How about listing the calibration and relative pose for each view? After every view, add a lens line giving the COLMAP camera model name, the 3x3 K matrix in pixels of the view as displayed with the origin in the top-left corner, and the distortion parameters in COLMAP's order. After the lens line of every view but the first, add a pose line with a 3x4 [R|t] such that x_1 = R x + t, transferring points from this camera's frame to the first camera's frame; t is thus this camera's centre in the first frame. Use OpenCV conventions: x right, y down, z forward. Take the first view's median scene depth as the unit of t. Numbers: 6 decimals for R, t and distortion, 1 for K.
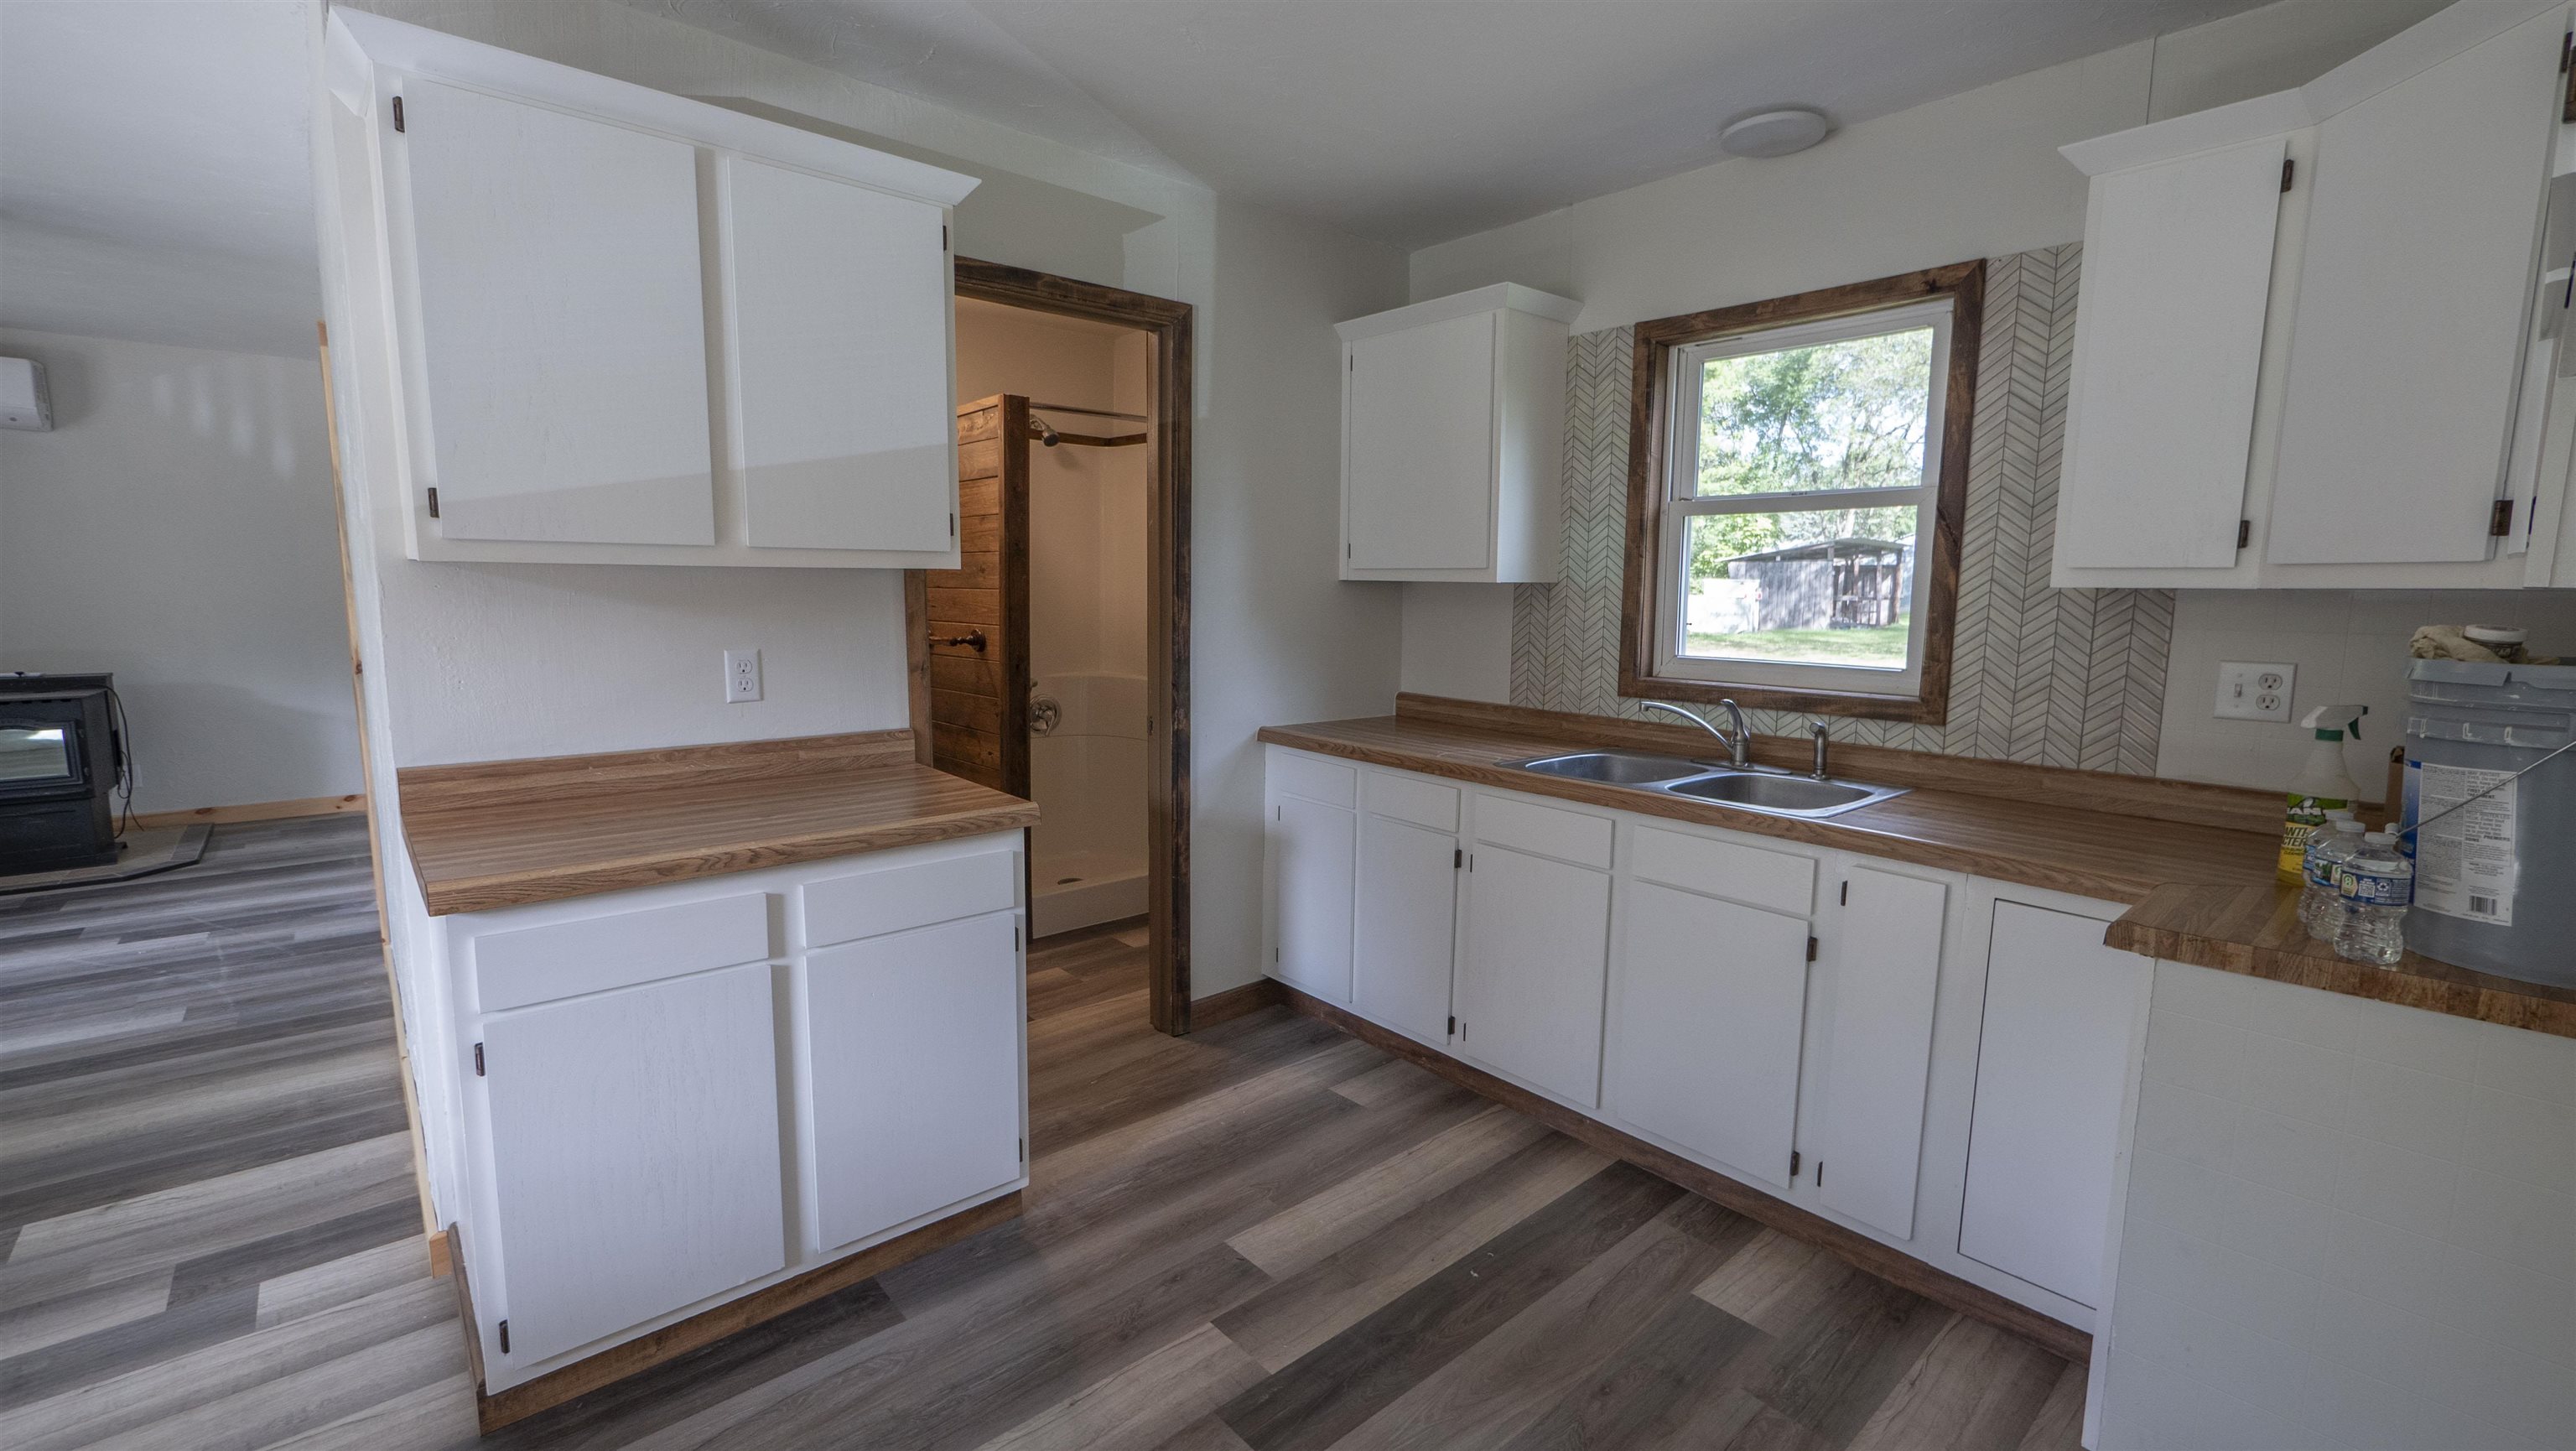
lens RADIAL K [[1084.1, 0, 1302.1], [0, 1084.1, 732.8], [0, 0, 1]] dist [-0.001954, -0.000335]
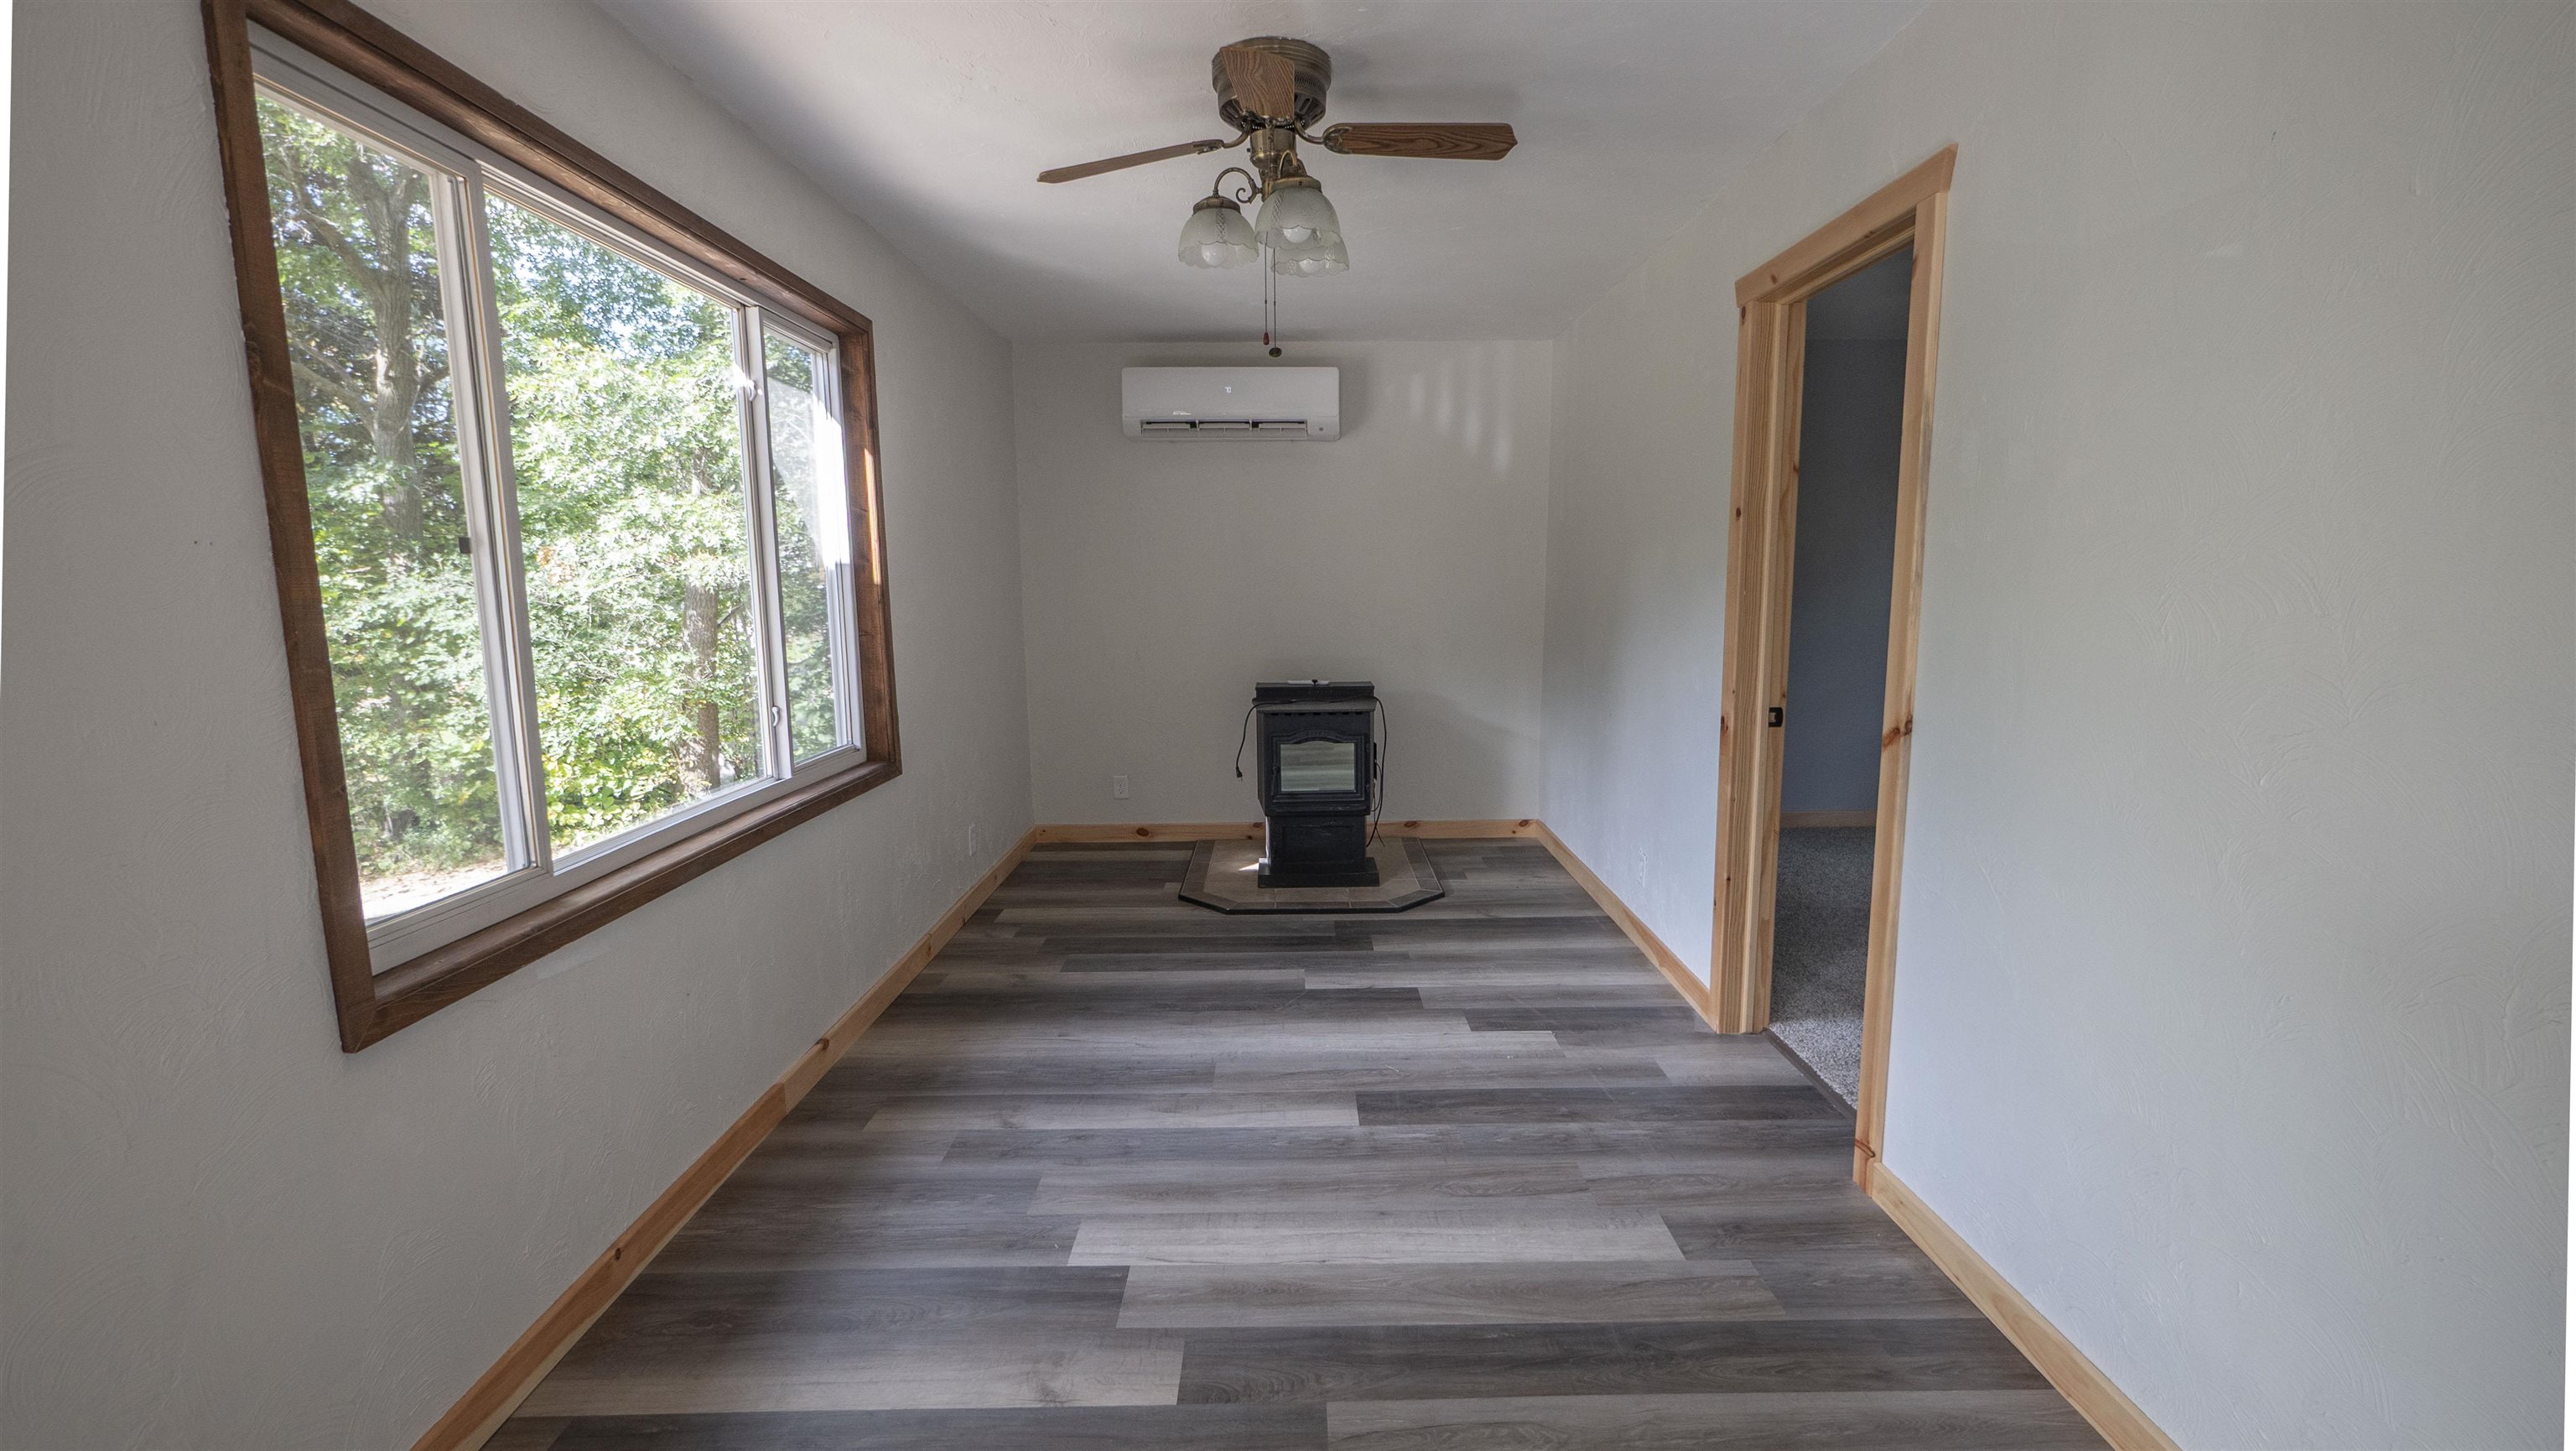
lens RADIAL K [[1084.1, 0, 1302.1], [0, 1084.1, 732.8], [0, 0, 1]] dist [-0.001954, -0.000335]
pose [[0.754313, 0.072080, -0.652546, -0.516131], [-0.070723, 0.997092, 0.028386, -0.034051], [0.652695, 0.024738, 0.757217, 0.219787]]
